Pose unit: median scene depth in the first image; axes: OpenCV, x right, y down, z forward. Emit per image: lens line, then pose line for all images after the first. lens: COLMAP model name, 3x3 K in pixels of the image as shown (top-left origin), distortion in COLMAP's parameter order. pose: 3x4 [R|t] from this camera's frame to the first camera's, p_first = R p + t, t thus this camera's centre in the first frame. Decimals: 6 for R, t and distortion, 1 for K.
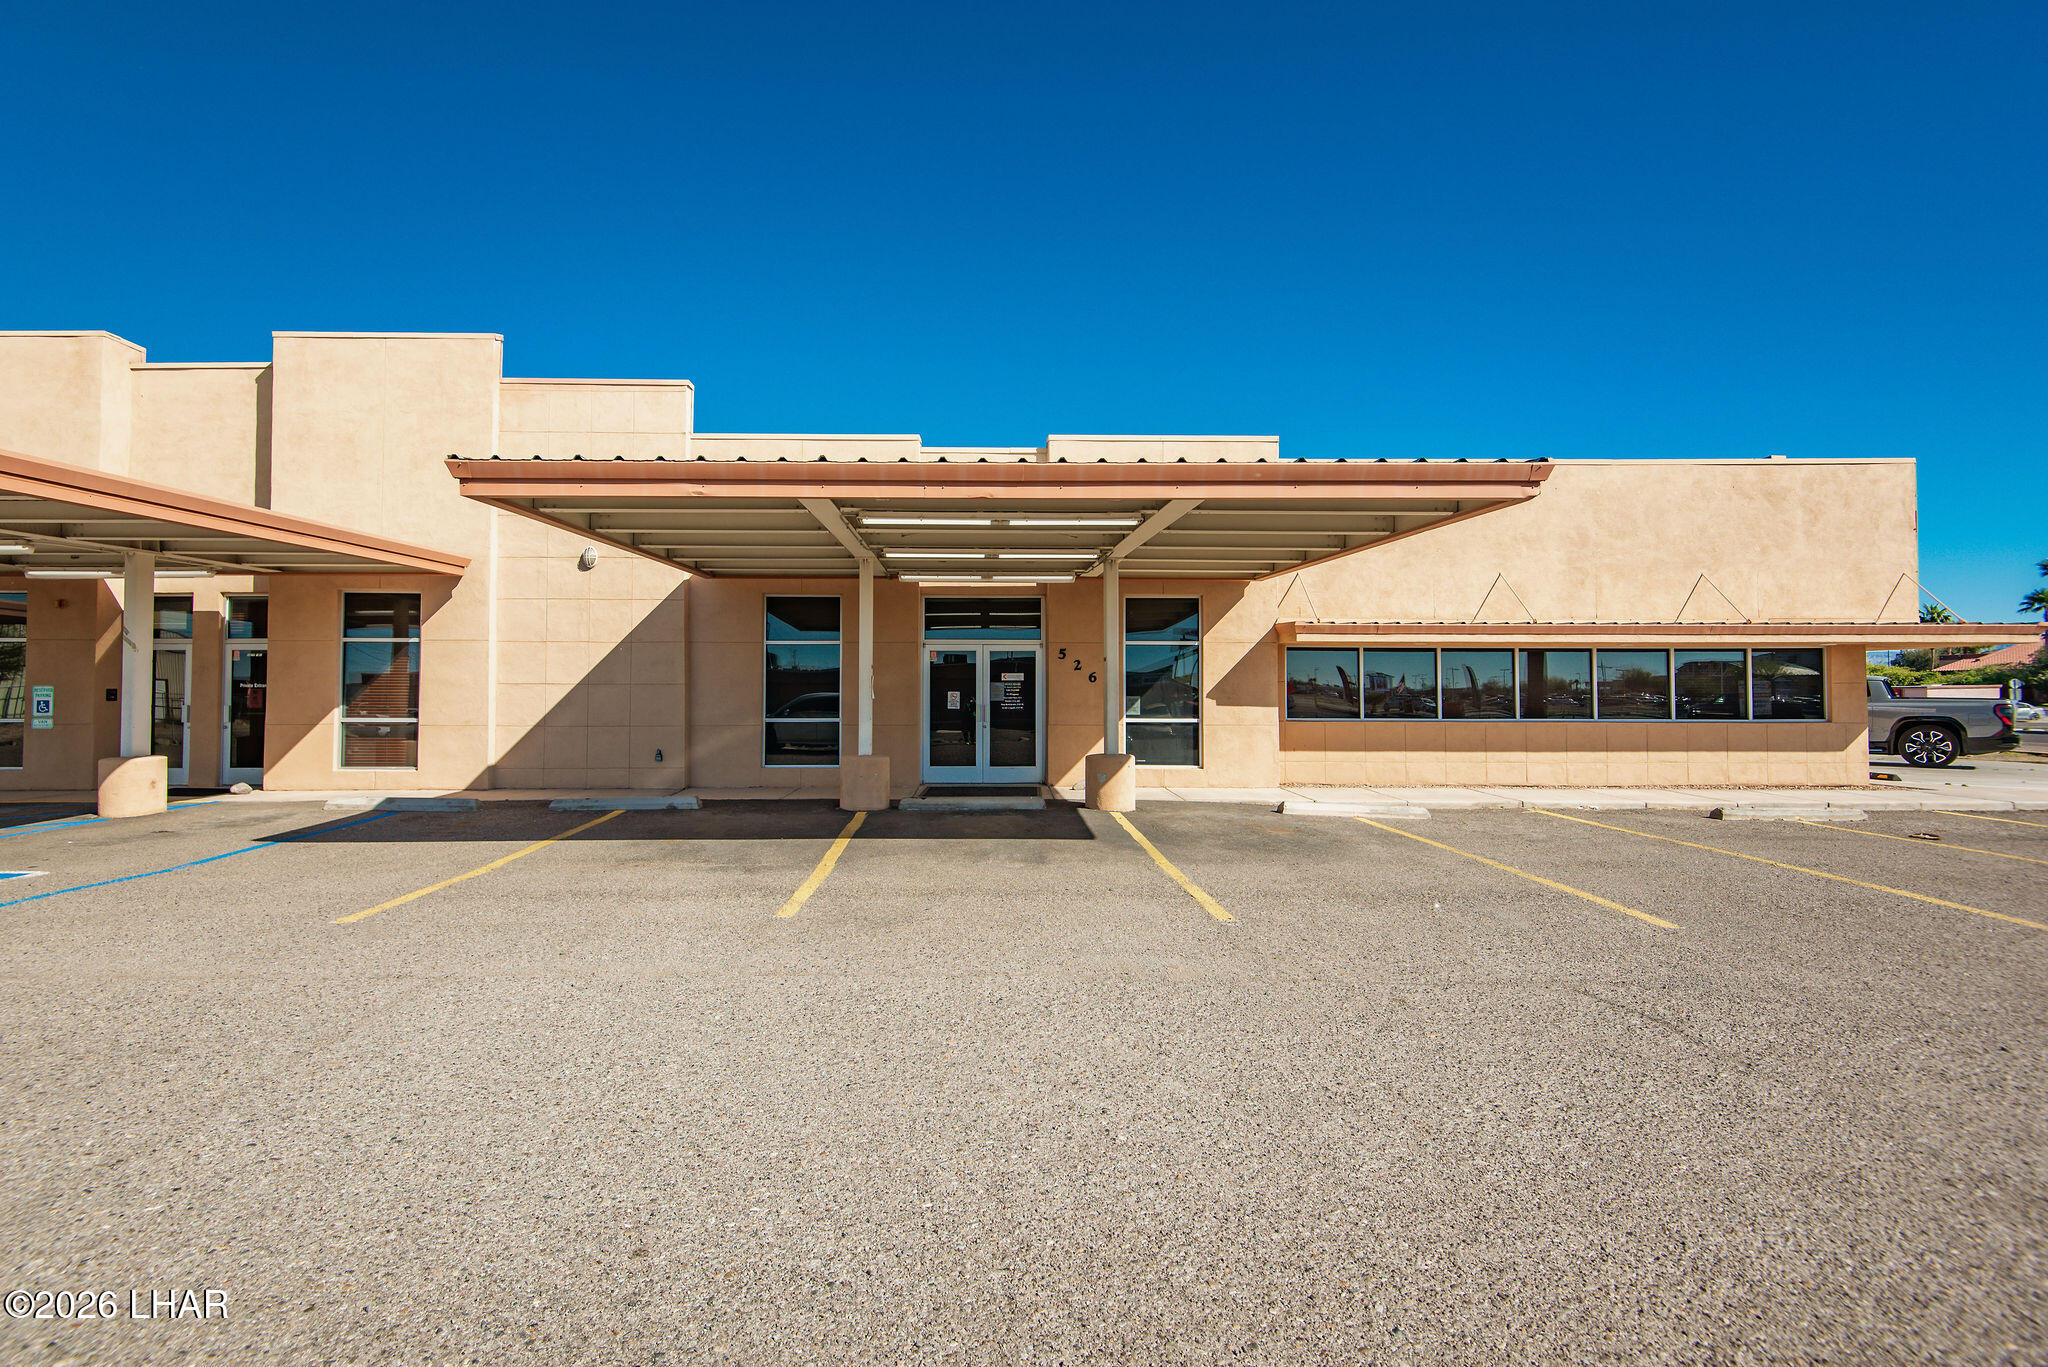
lens RADIAL K [[988.0, 0, 1024.0], [0, 988.0, 683.5], [0, 0, 1]] dist [0.005105, 0.000293]
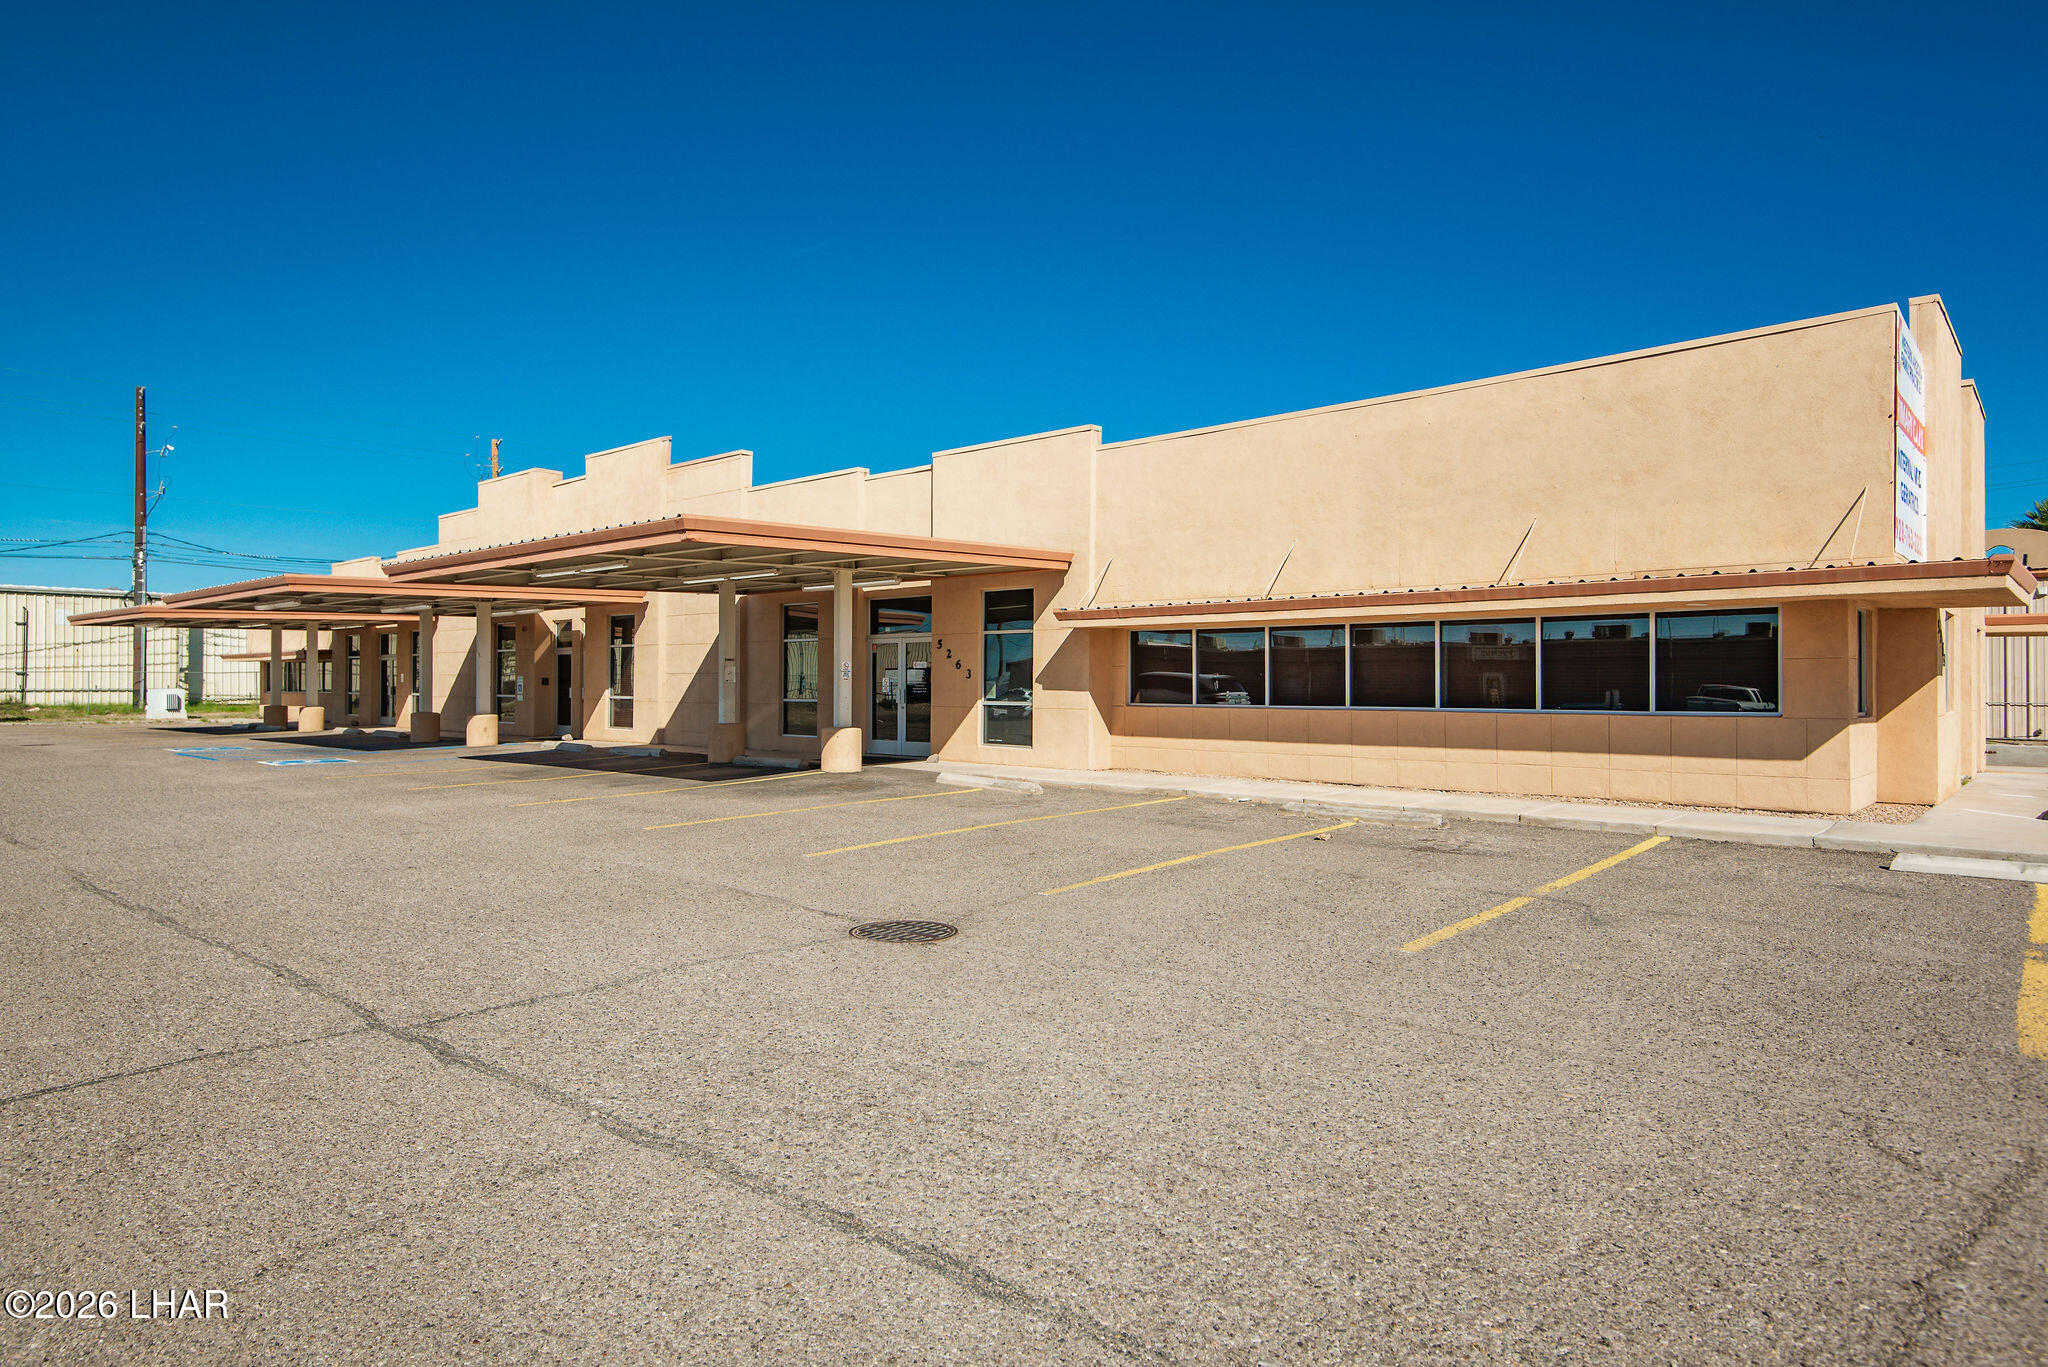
lens RADIAL K [[1213.6, 0, 1024.0], [0, 1213.6, 683.5], [0, 0, 1]] dist [0.067803, 0.000210]
pose [[0.725257, -0.000659, -0.688478, 0.812060], [0.011200, 0.999878, 0.010842, 0.000902], [0.688387, -0.015574, 0.725176, 0.028843]]
